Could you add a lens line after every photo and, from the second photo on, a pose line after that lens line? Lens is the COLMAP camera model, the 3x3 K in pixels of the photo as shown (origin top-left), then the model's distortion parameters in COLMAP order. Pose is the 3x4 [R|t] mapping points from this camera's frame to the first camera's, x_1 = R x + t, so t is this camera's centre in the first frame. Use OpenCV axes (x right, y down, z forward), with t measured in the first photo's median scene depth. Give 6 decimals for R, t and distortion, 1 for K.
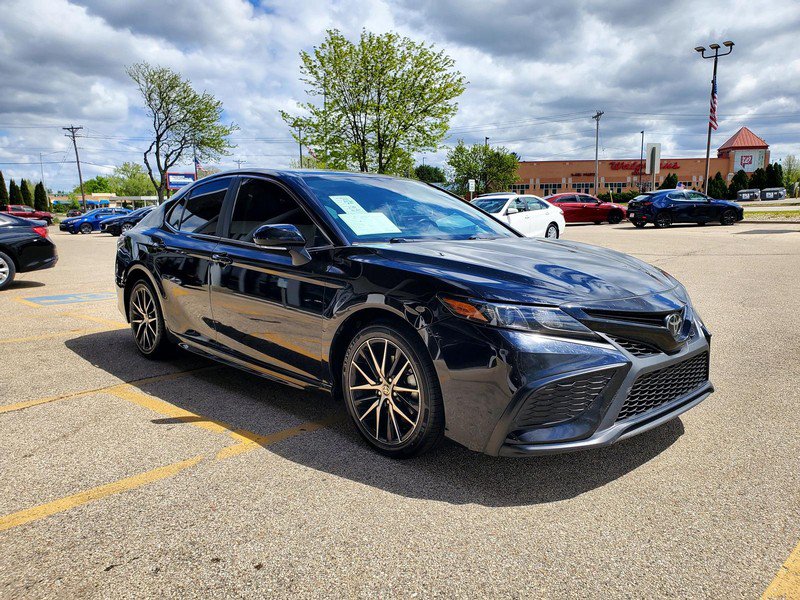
lens RADIAL K [[627.4, 0, 426.6], [0, 627.4, 312.3], [0, 0, 1]] dist [-0.006390, 0.033134]
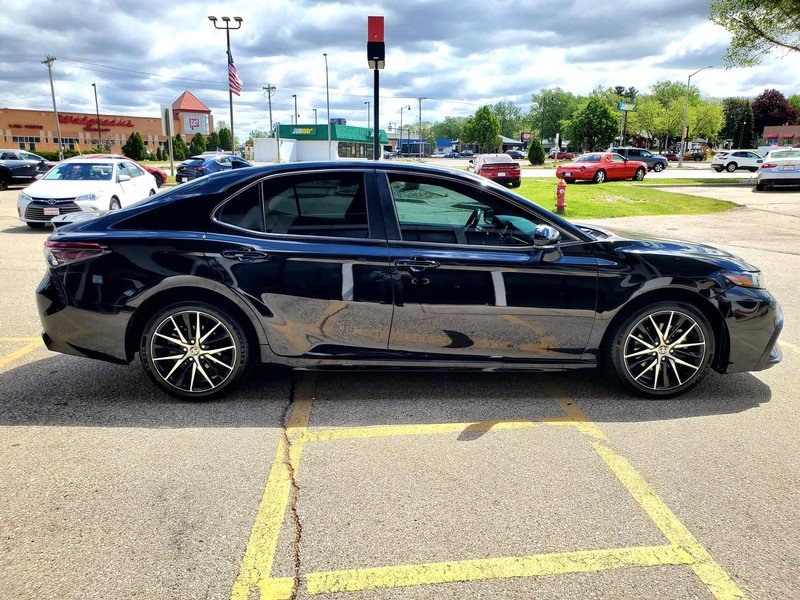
lens RADIAL K [[627.4, 0, 399.2], [0, 627.4, 306.0], [0, 0, 1]] dist [-0.006390, 0.033134]
pose [[0.675244, -0.144300, 0.723342, -0.178333], [0.103152, 0.989514, 0.101105, -0.020157], [-0.730346, 0.006344, 0.683048, 0.067125]]
